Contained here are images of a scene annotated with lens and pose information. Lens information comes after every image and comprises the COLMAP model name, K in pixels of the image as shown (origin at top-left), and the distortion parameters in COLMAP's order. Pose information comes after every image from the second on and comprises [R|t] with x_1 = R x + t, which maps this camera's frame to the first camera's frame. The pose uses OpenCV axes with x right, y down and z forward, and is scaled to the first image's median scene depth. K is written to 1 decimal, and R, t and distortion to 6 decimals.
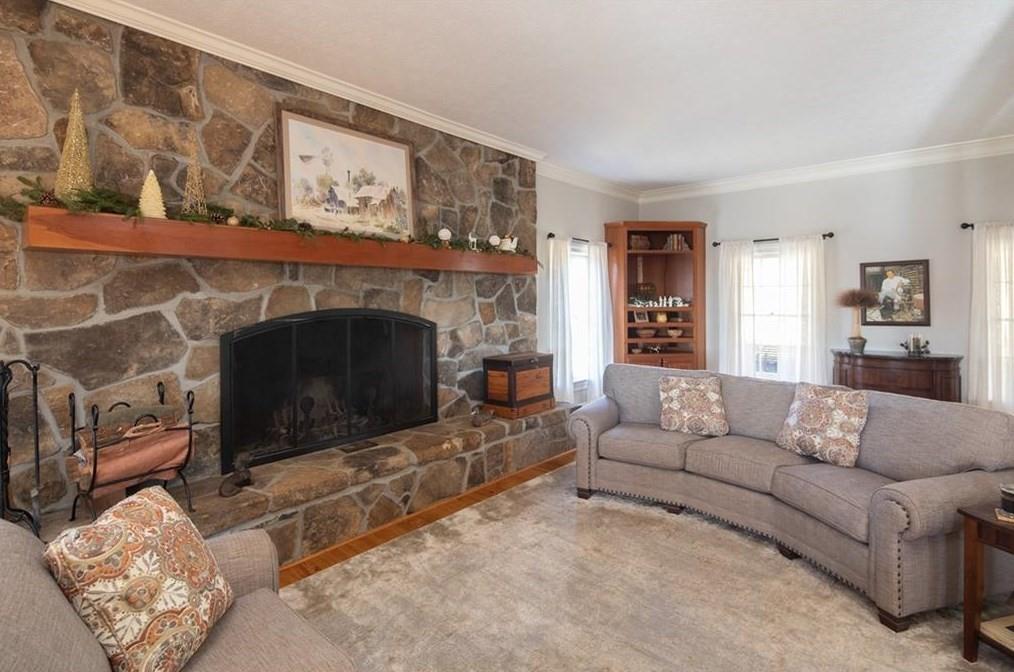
lens RADIAL K [[496.5, 0, 507.9], [0, 496.5, 300.5], [0, 0, 1]] dist [0.001197, -0.001325]
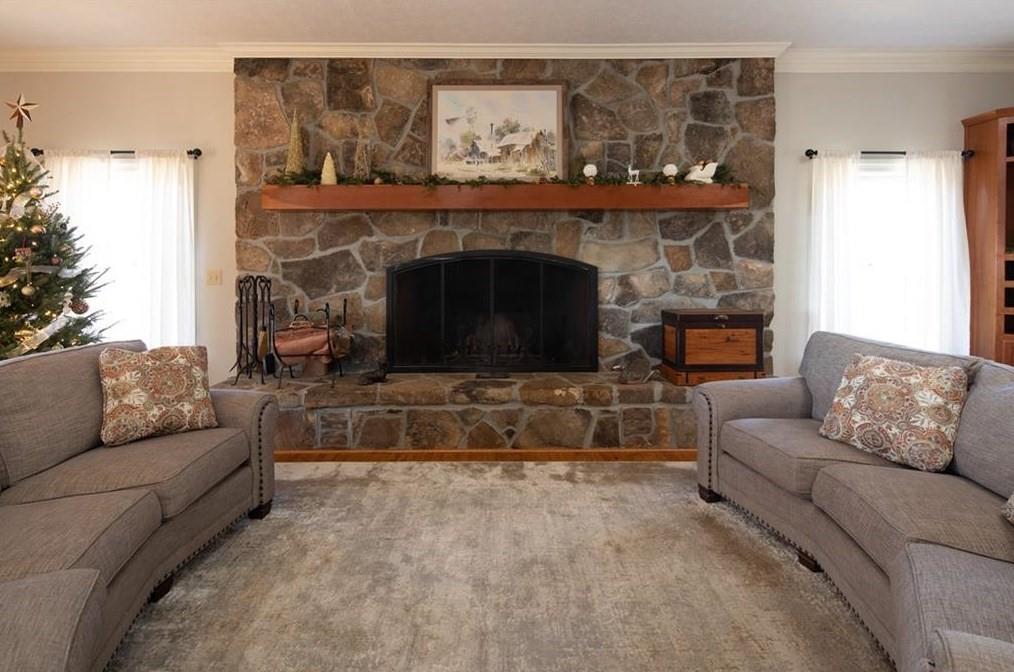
lens RADIAL K [[499.3, 0, 505.2], [0, 499.3, 268.2], [0, 0, 1]] dist [0.004220, 0.000183]
pose [[0.665013, 0.010117, -0.746764, 0.512584], [-0.001653, 0.999926, 0.012076, 0.042545], [0.746830, -0.006796, 0.664980, 0.282377]]
